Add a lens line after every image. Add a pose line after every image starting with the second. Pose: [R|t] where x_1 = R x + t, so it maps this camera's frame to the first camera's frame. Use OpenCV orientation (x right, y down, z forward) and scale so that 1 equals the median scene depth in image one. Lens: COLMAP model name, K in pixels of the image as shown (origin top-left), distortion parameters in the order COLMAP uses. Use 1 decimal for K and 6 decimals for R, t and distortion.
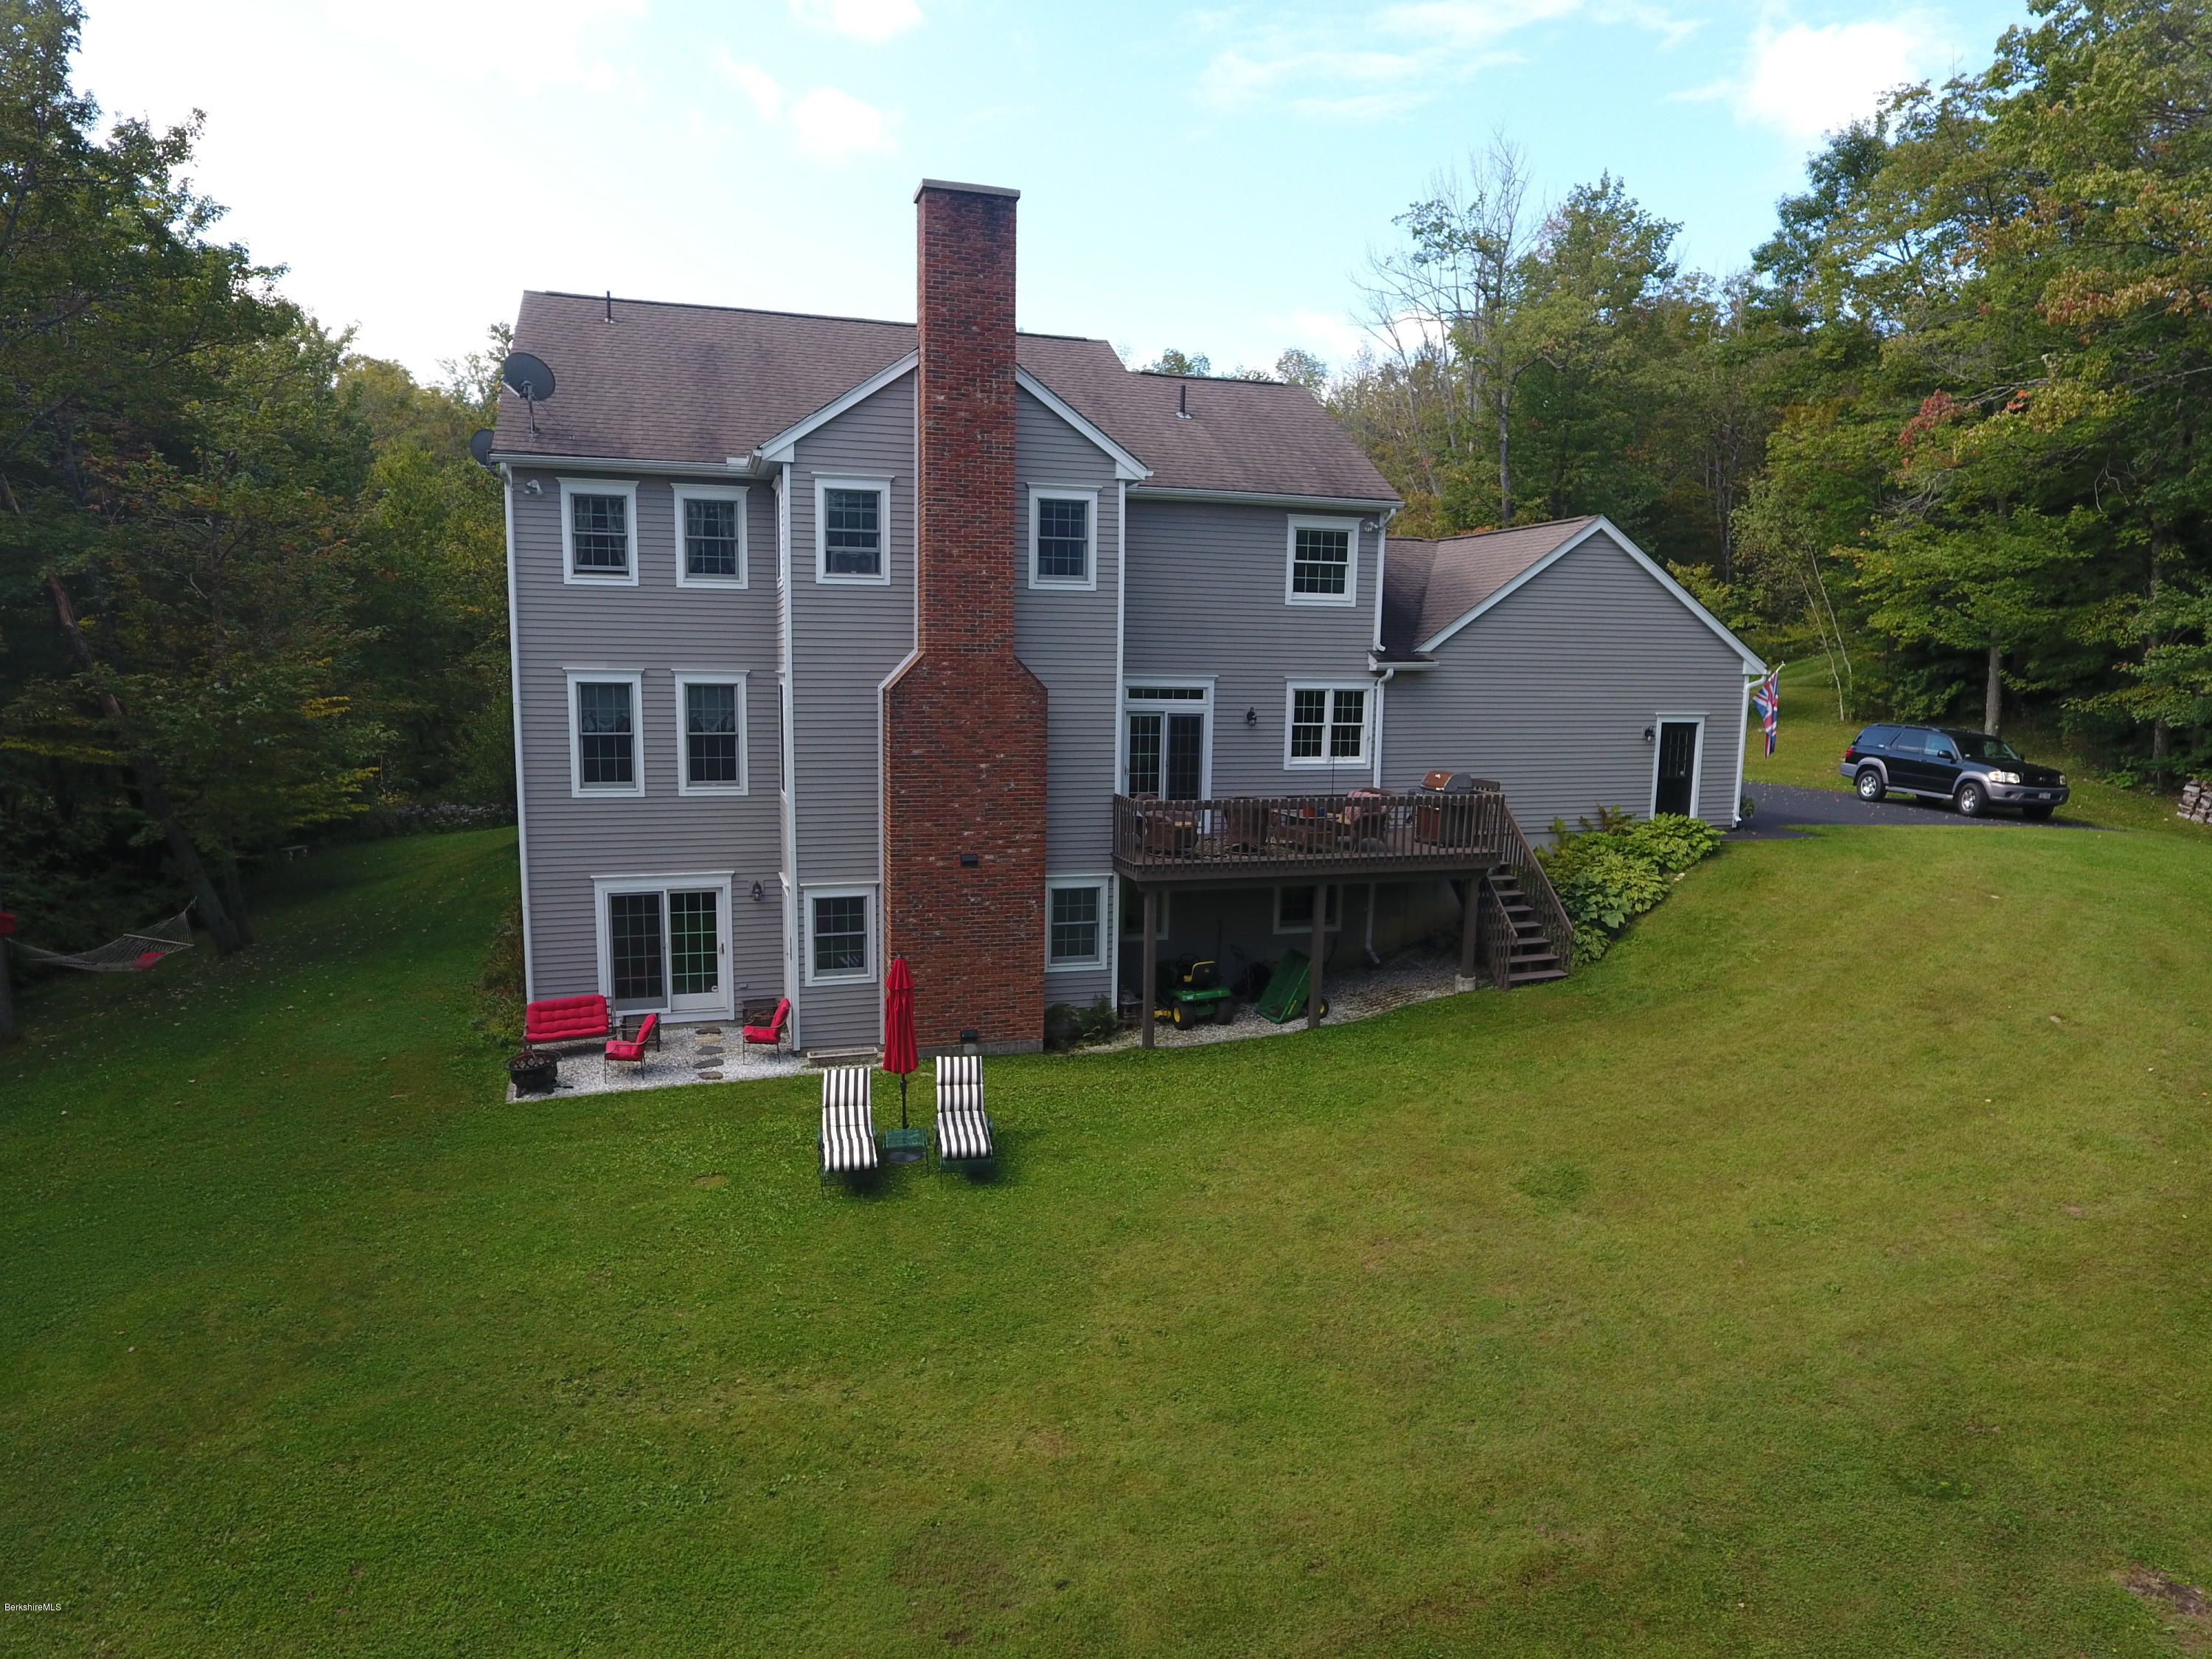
lens RADIAL K [[1302.3, 0, 1069.6], [0, 1302.3, 835.3], [0, 0, 1]] dist [-0.003801, -0.001083]
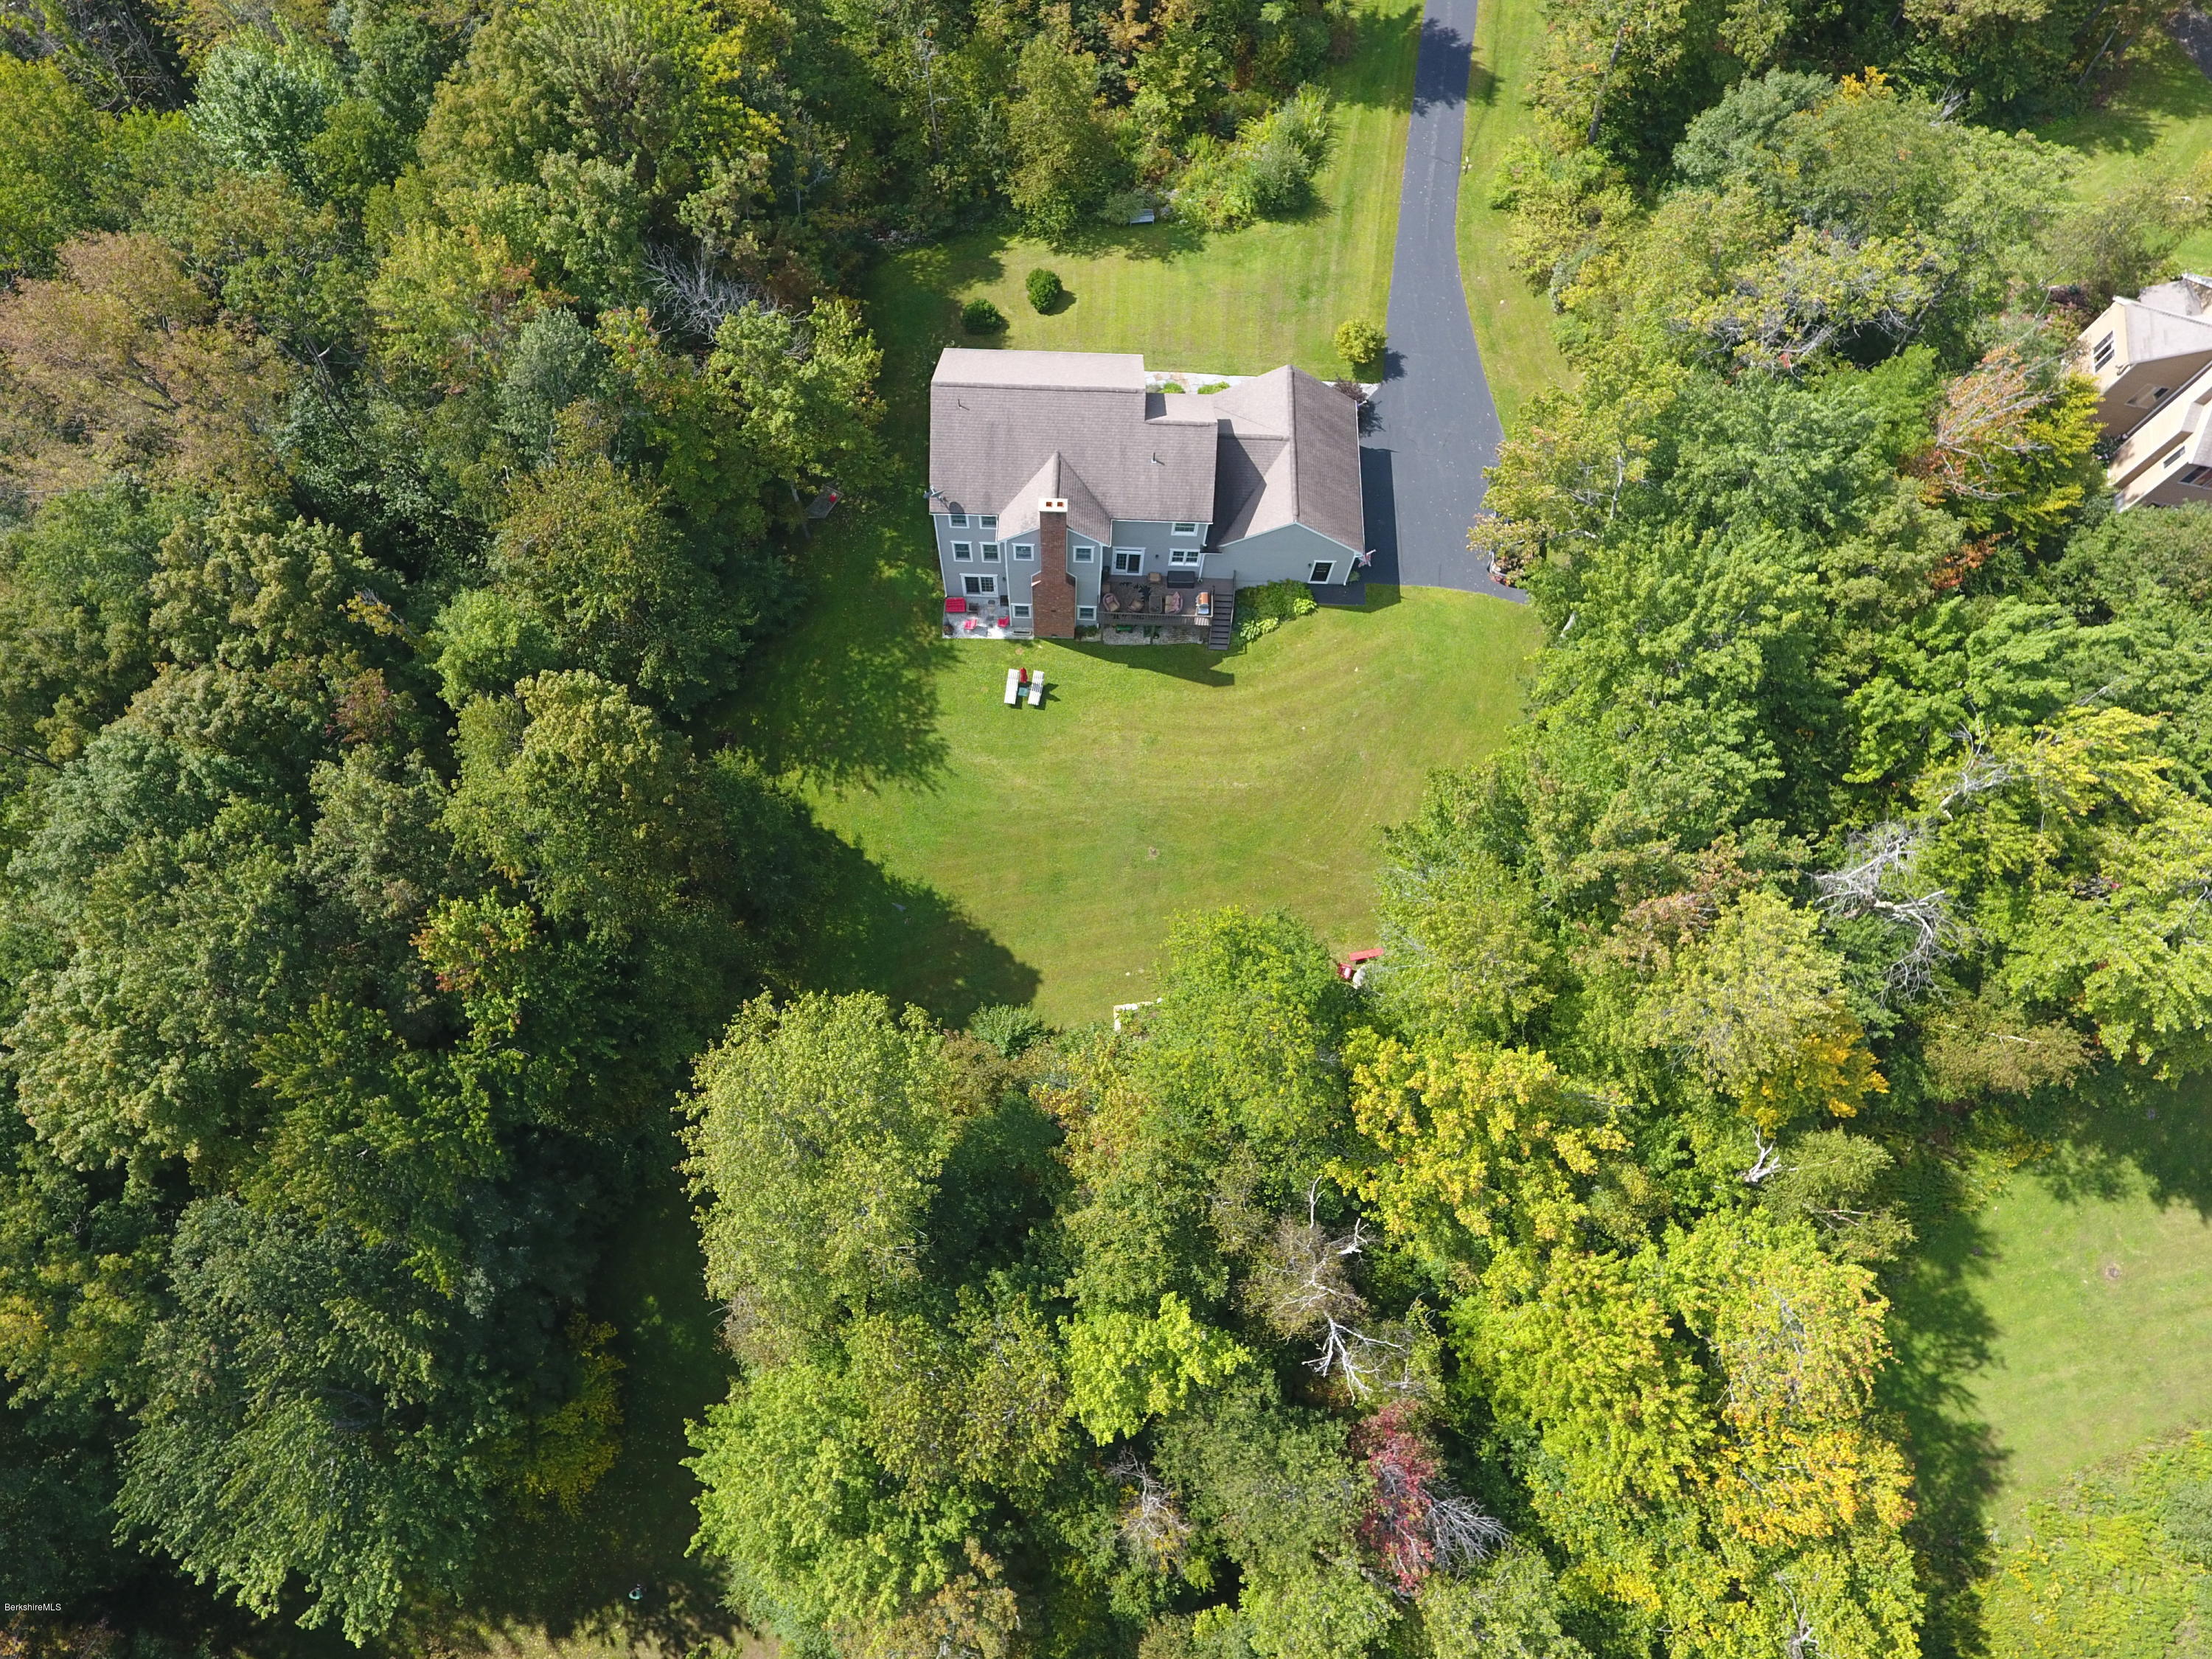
lens RADIAL K [[1302.3, 0, 1069.6], [0, 1302.3, 835.3], [0, 0, 1]] dist [-0.003801, -0.001083]
pose [[0.947372, 0.297577, -0.118044, 0.573482], [-0.037130, 0.468380, 0.882746, -2.847494], [0.317974, -0.831906, 0.454780, -1.174976]]
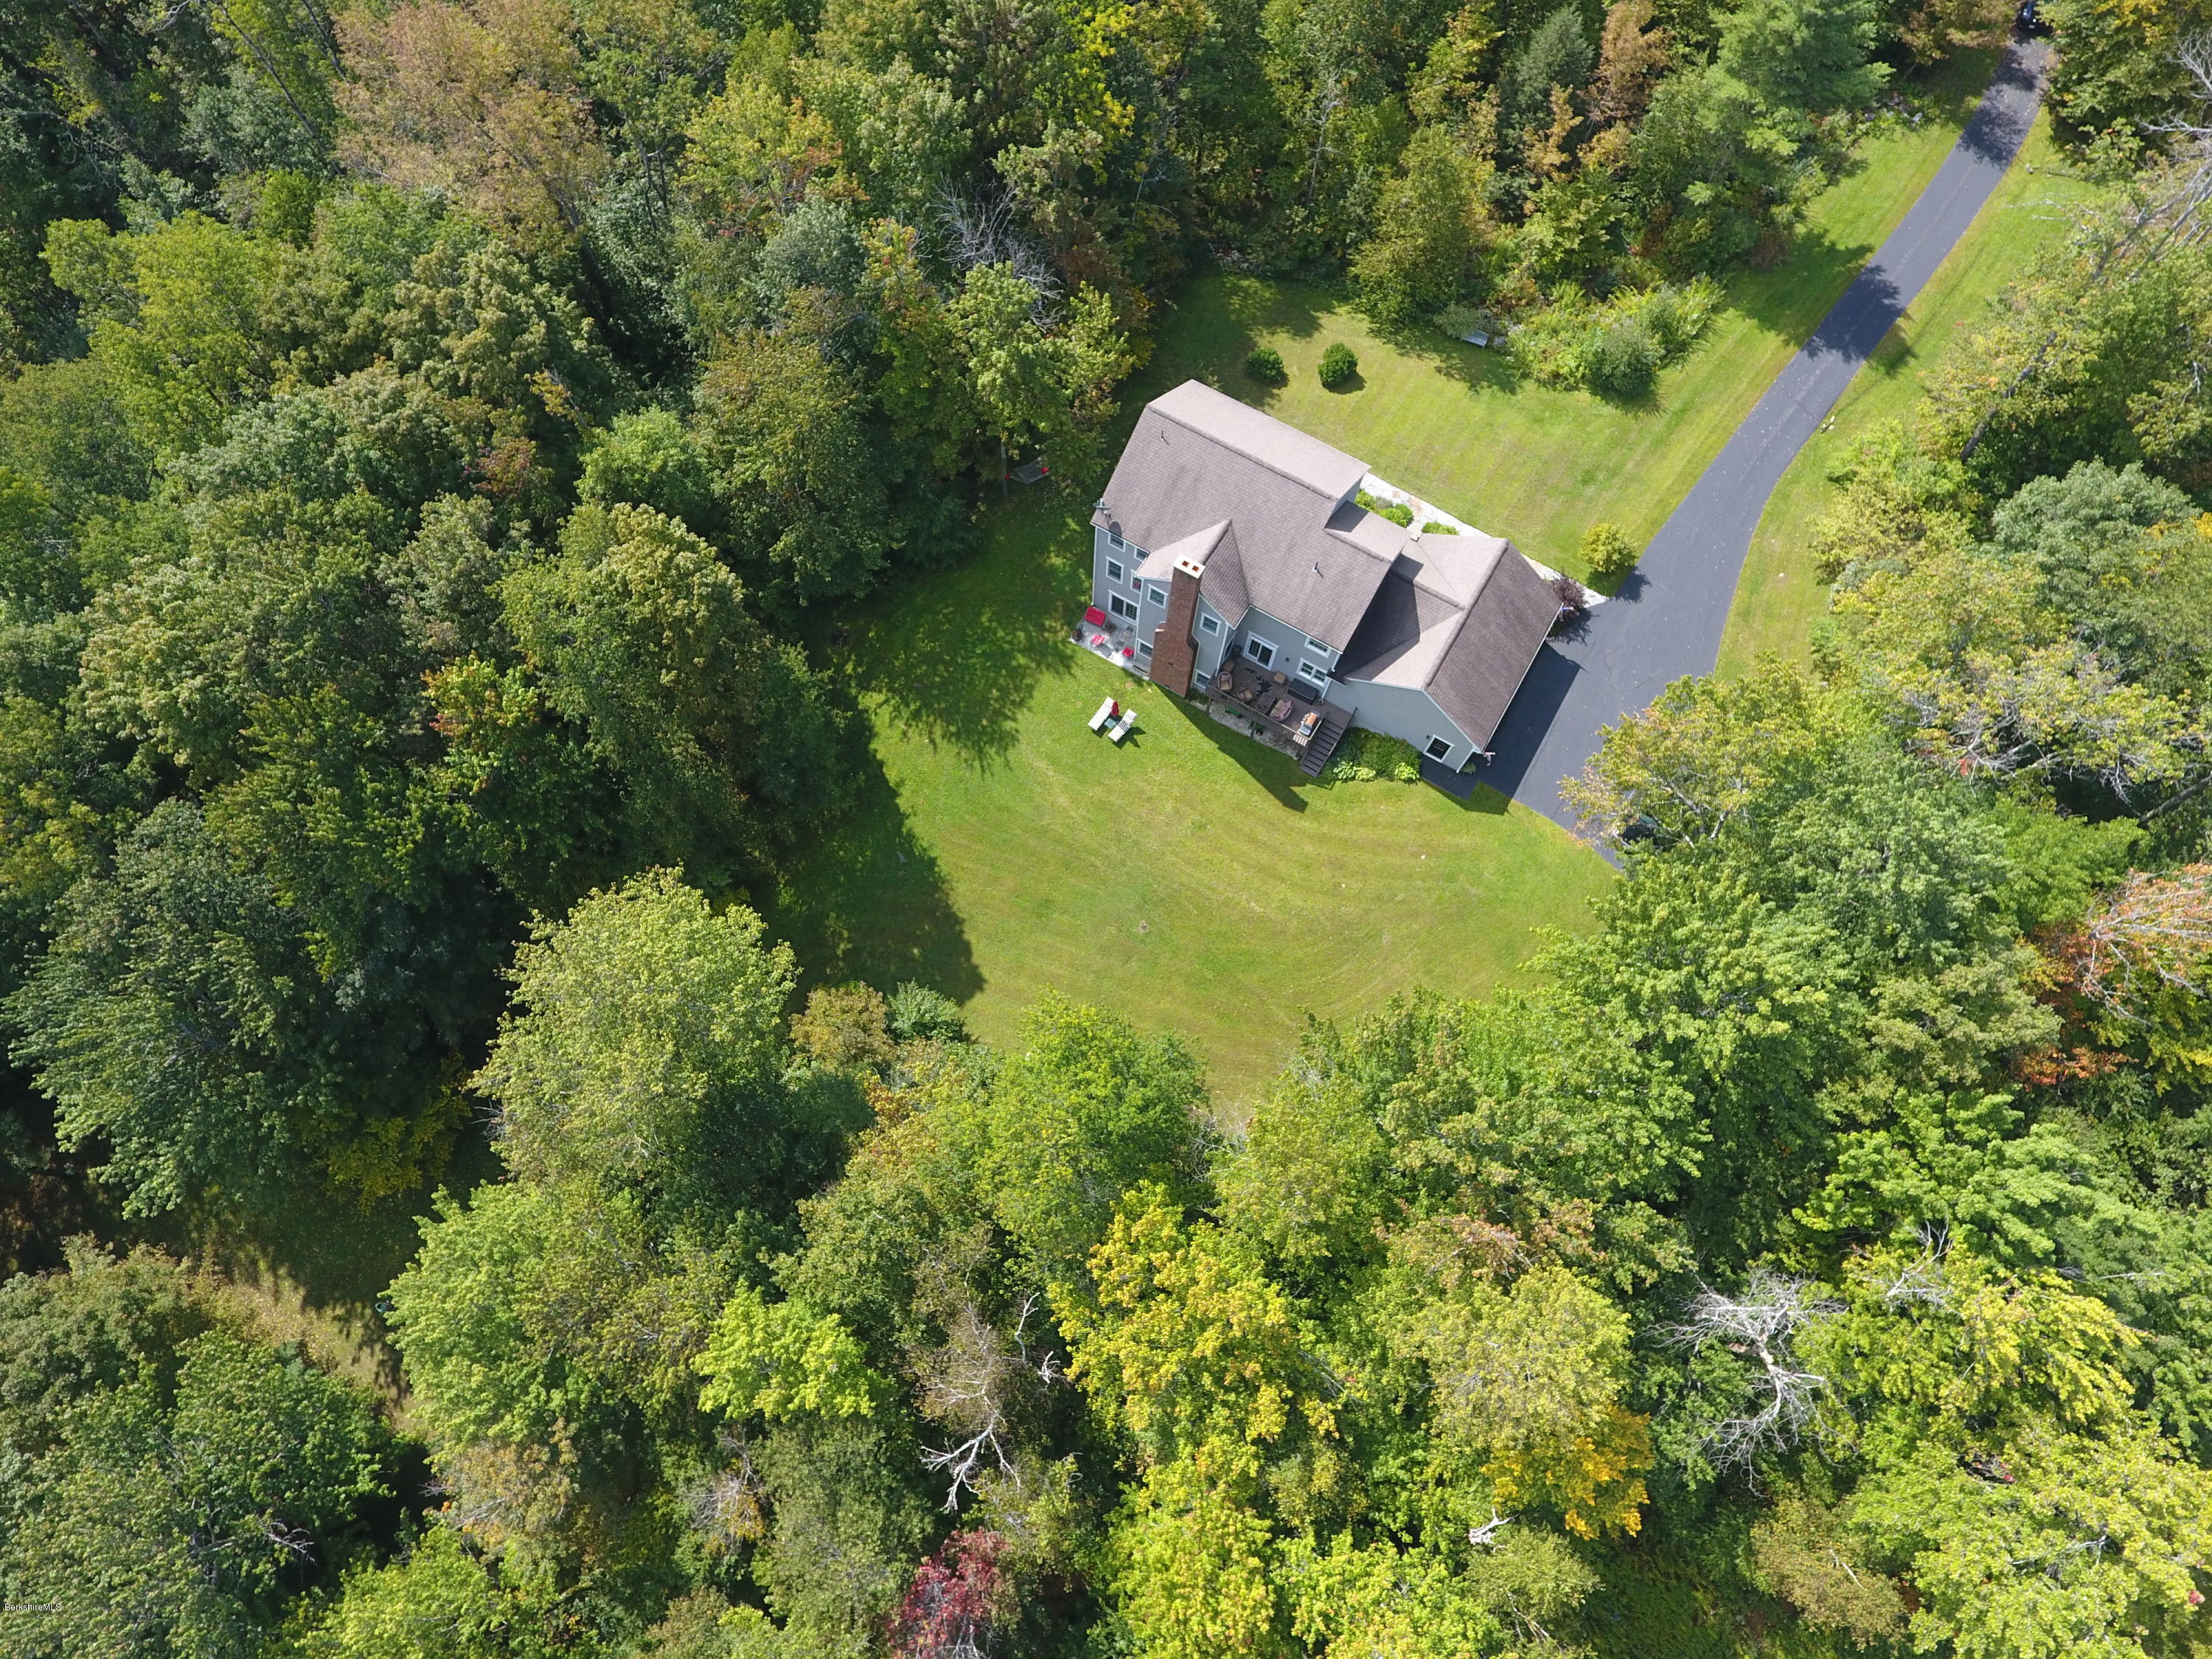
lens RADIAL K [[1302.3, 0, 1069.6], [0, 1302.3, 835.3], [0, 0, 1]] dist [-0.003801, -0.001083]
pose [[0.669908, 0.693030, -0.266332, 1.007750], [-0.089060, 0.431143, 0.897878, -2.929323], [0.737083, -0.577776, 0.350547, -0.762984]]
